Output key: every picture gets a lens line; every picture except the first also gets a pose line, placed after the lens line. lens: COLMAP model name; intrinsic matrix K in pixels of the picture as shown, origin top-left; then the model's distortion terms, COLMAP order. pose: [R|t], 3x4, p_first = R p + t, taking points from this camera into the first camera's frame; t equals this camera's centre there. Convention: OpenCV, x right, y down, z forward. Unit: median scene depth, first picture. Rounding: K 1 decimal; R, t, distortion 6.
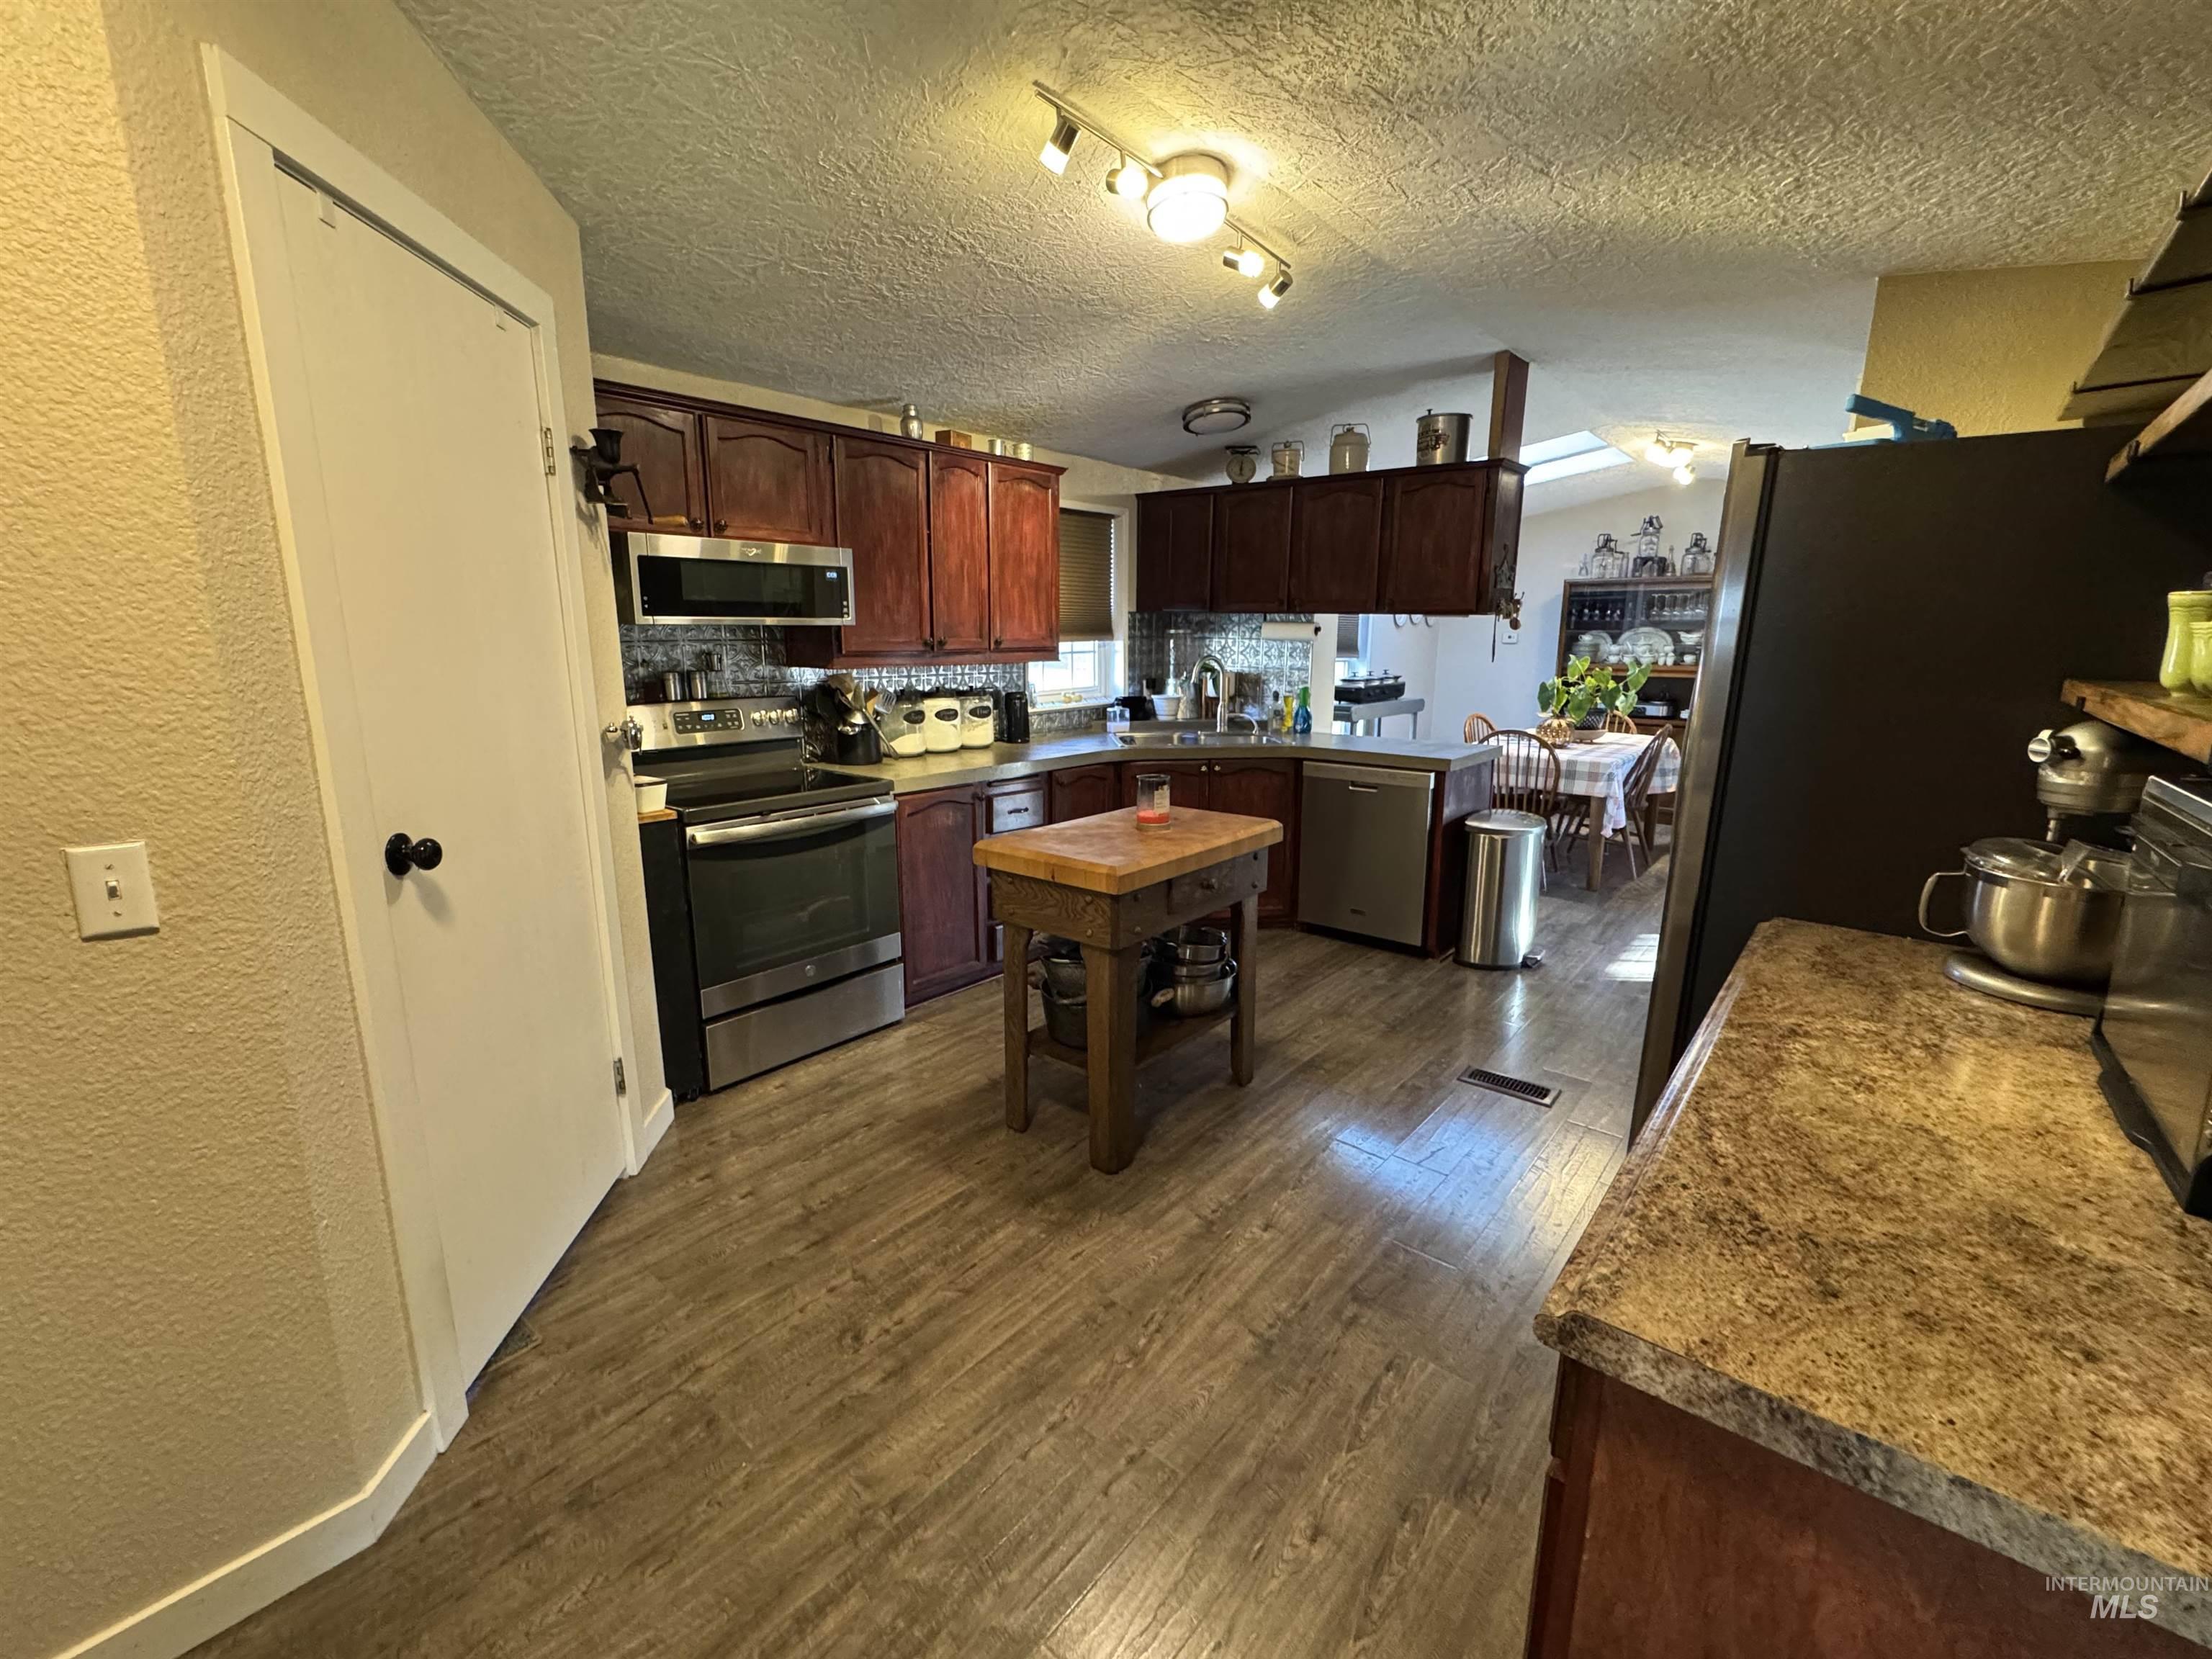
lens RADIAL K [[929.6, 0, 1103.3], [0, 929.6, 820.7], [0, 0, 1]] dist [0.006682, -0.001131]
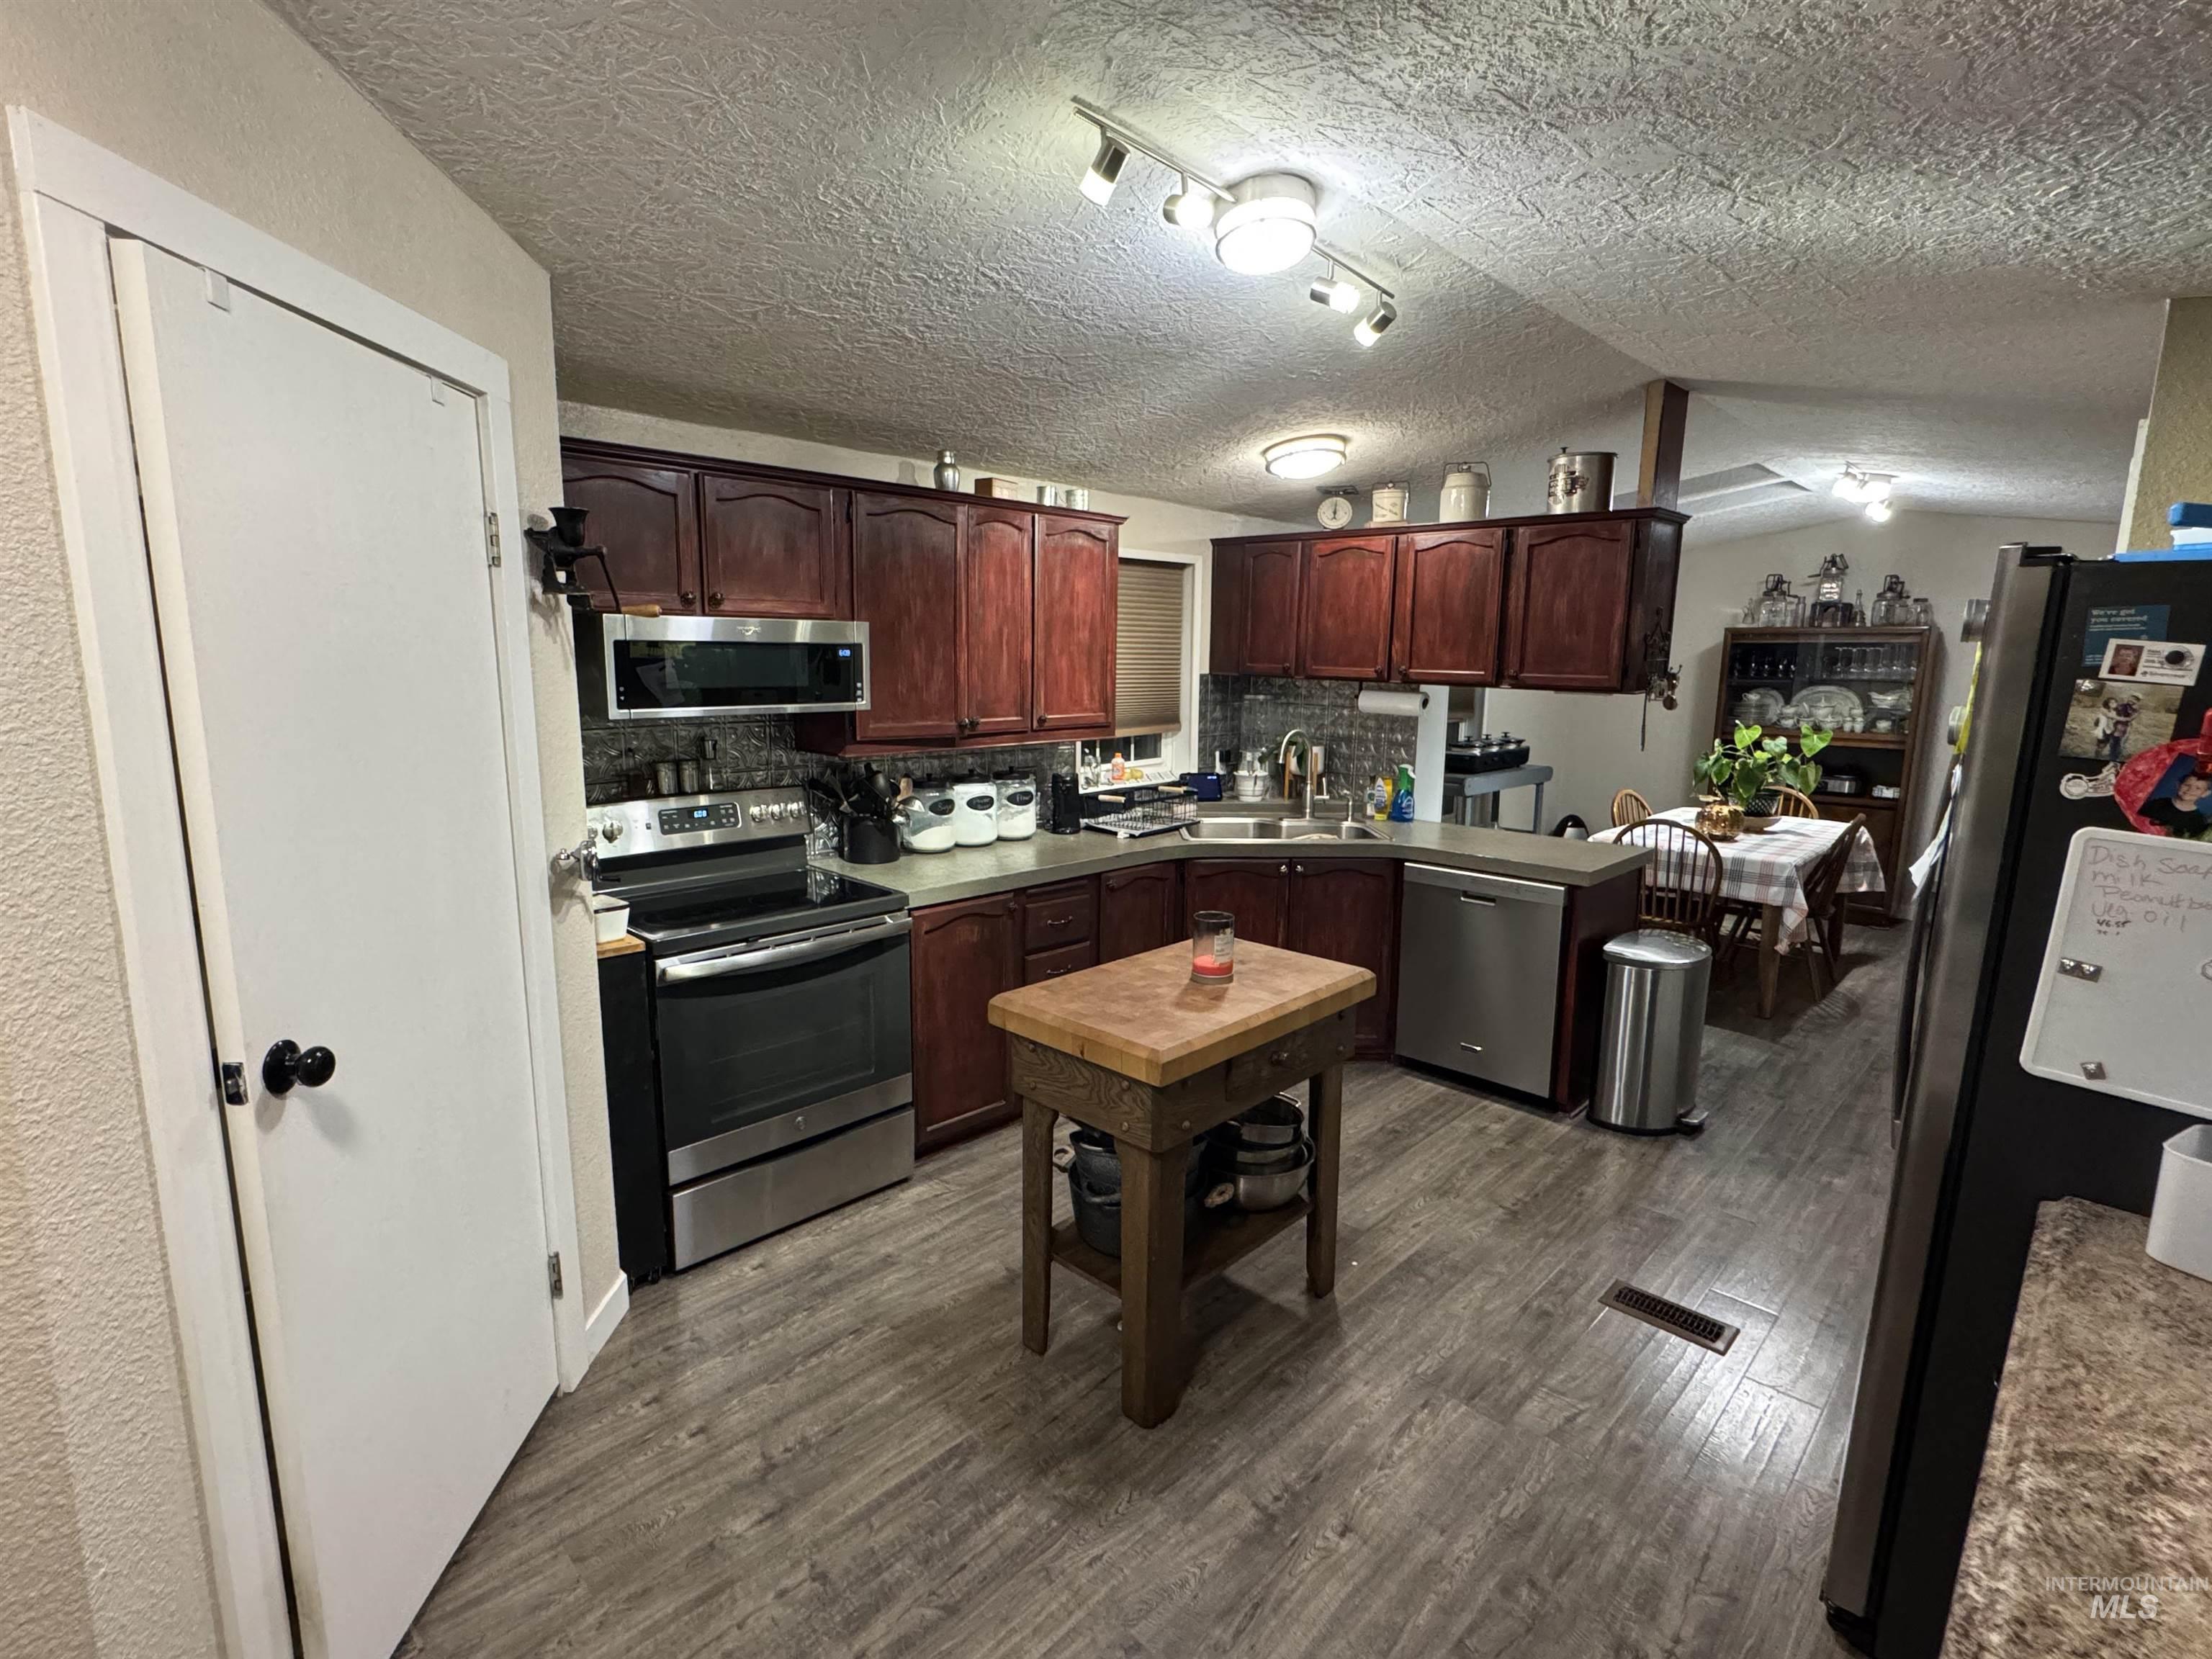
lens RADIAL K [[1035.3, 0, 1100.8], [0, 1035.3, 827.7], [0, 0, 1]] dist [0.005453, -0.000535]
pose [[0.996877, 0.021302, -0.076044, 0.025971], [-0.024174, 0.999021, -0.037050, -0.100327], [0.075180, 0.038773, 0.996416, 0.102299]]
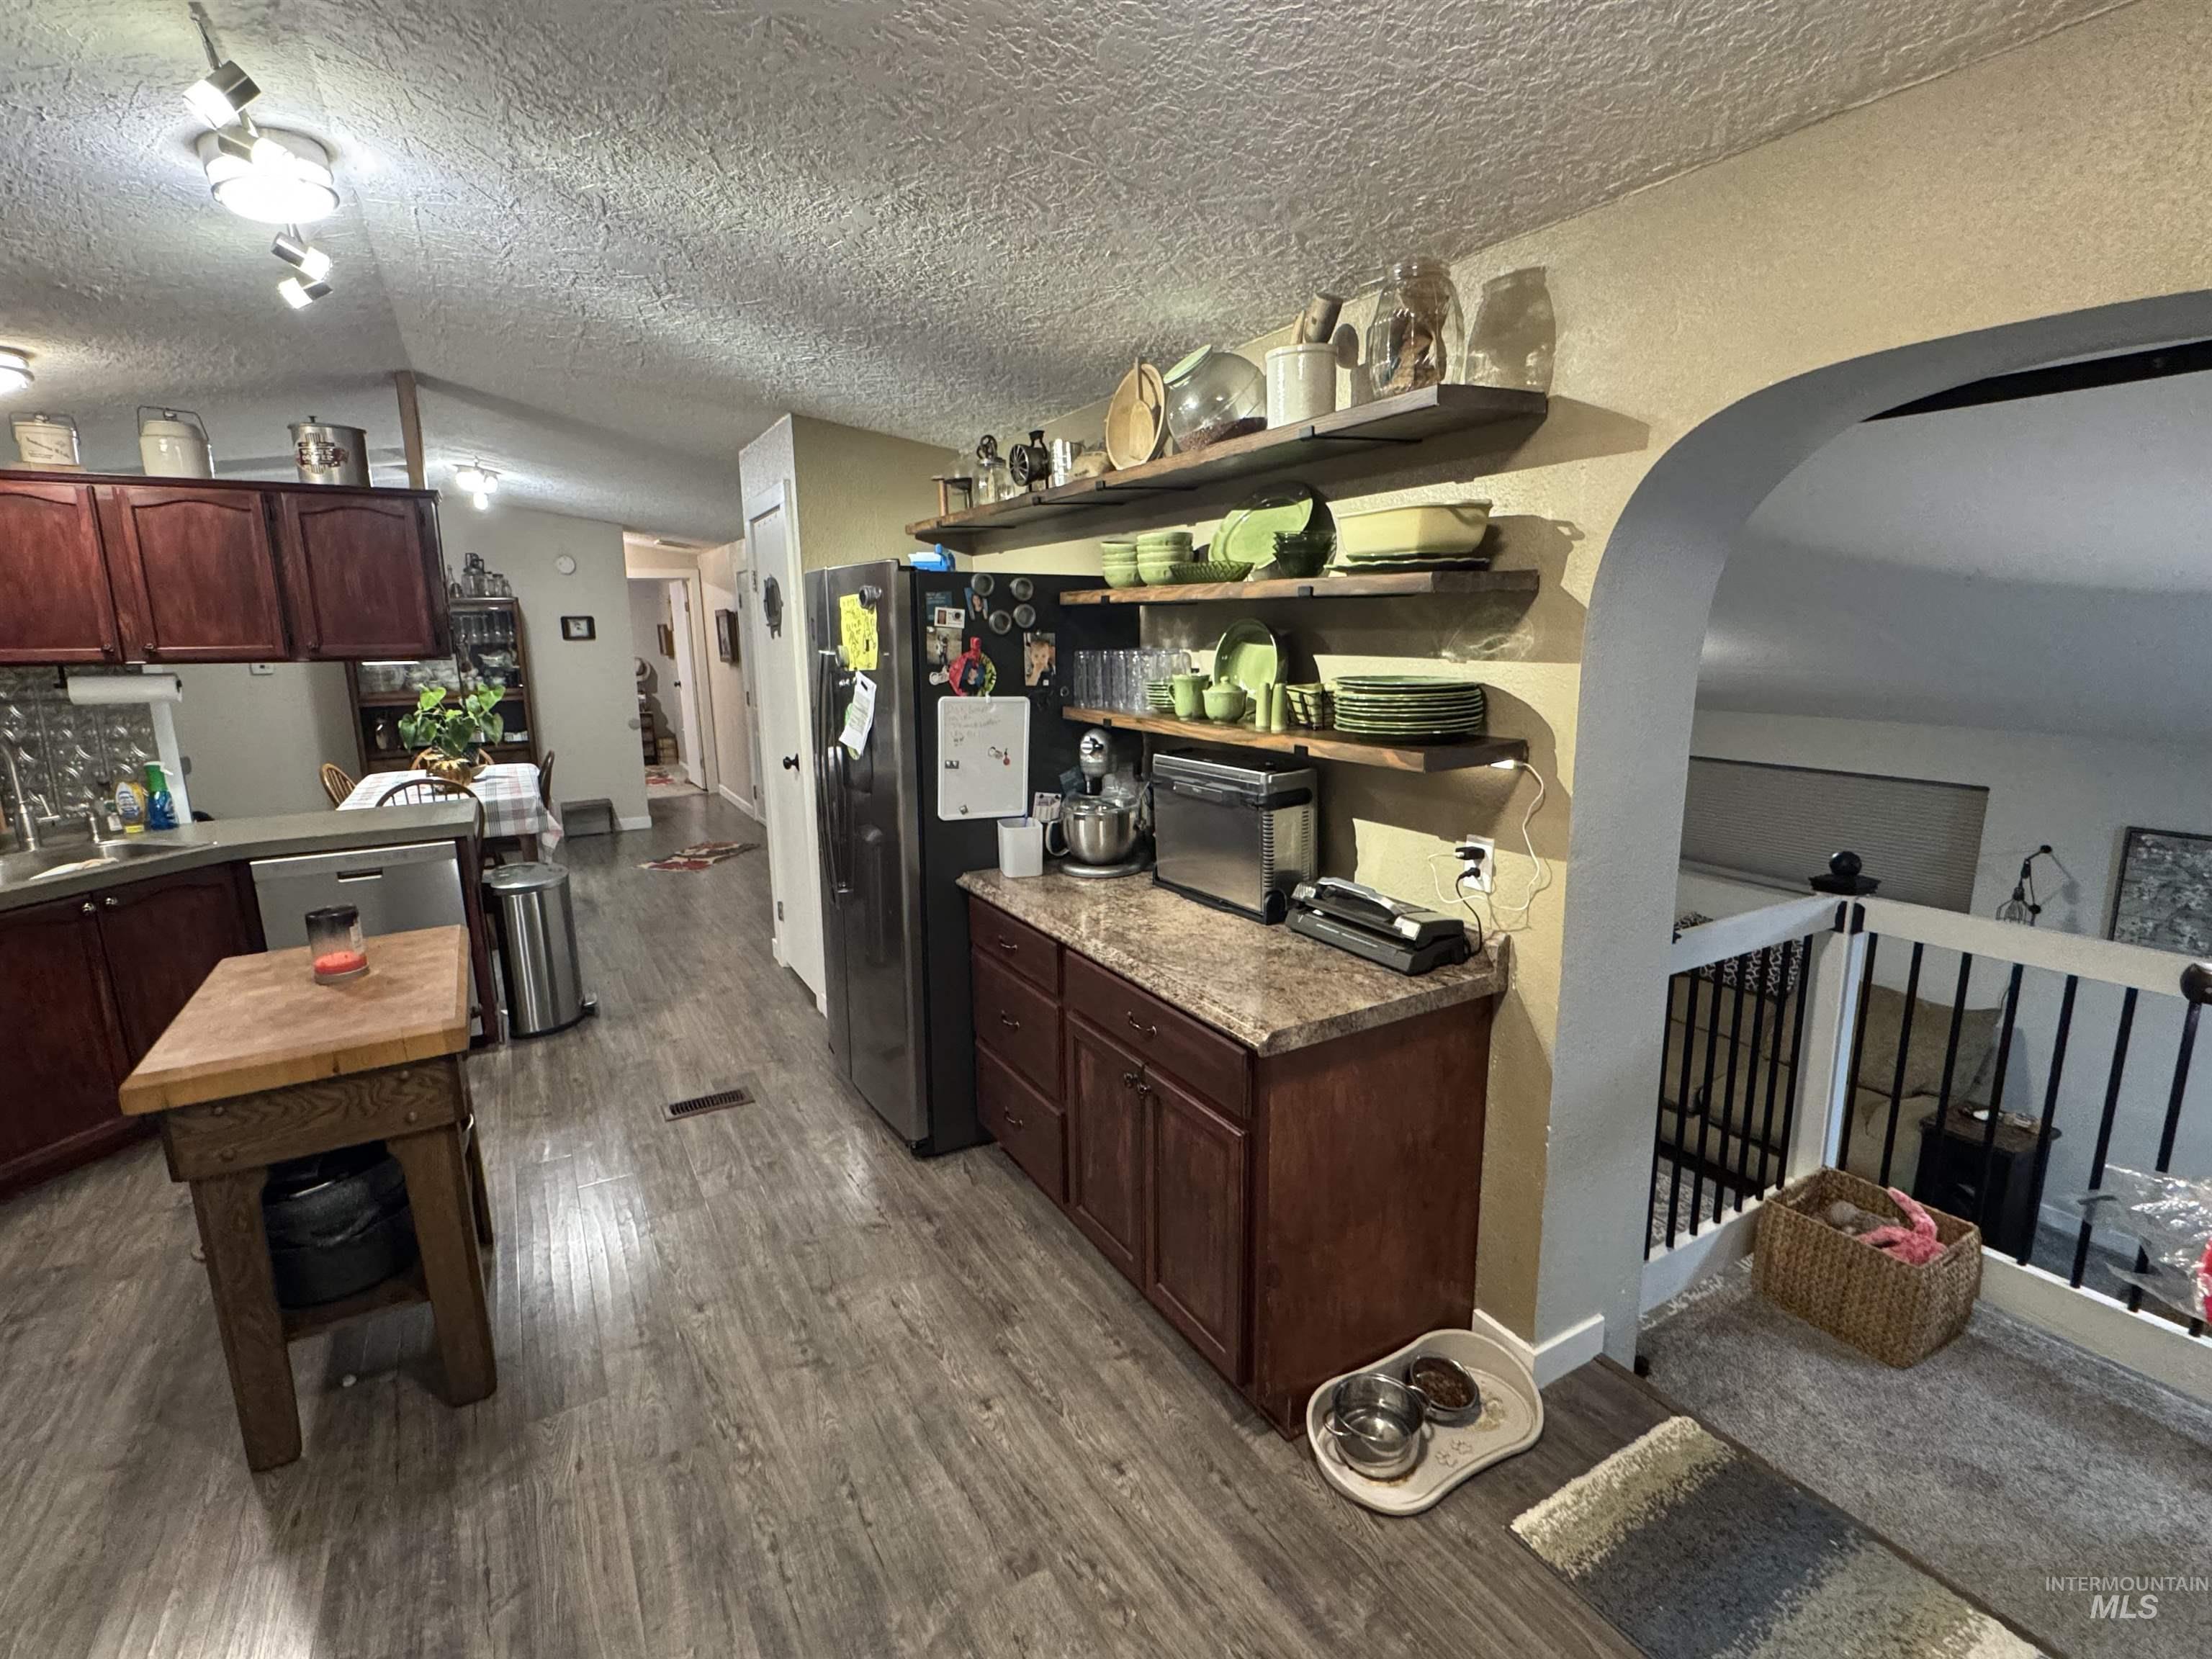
lens RADIAL K [[1035.3, 0, 1085.6], [0, 1035.3, 822.4], [0, 0, 1]] dist [0.005453, -0.000535]
pose [[0.358419, -0.188737, 0.914283, -0.551840], [0.206892, 0.971057, 0.119351, -0.102949], [-0.910347, 0.146380, 0.387093, 0.121434]]
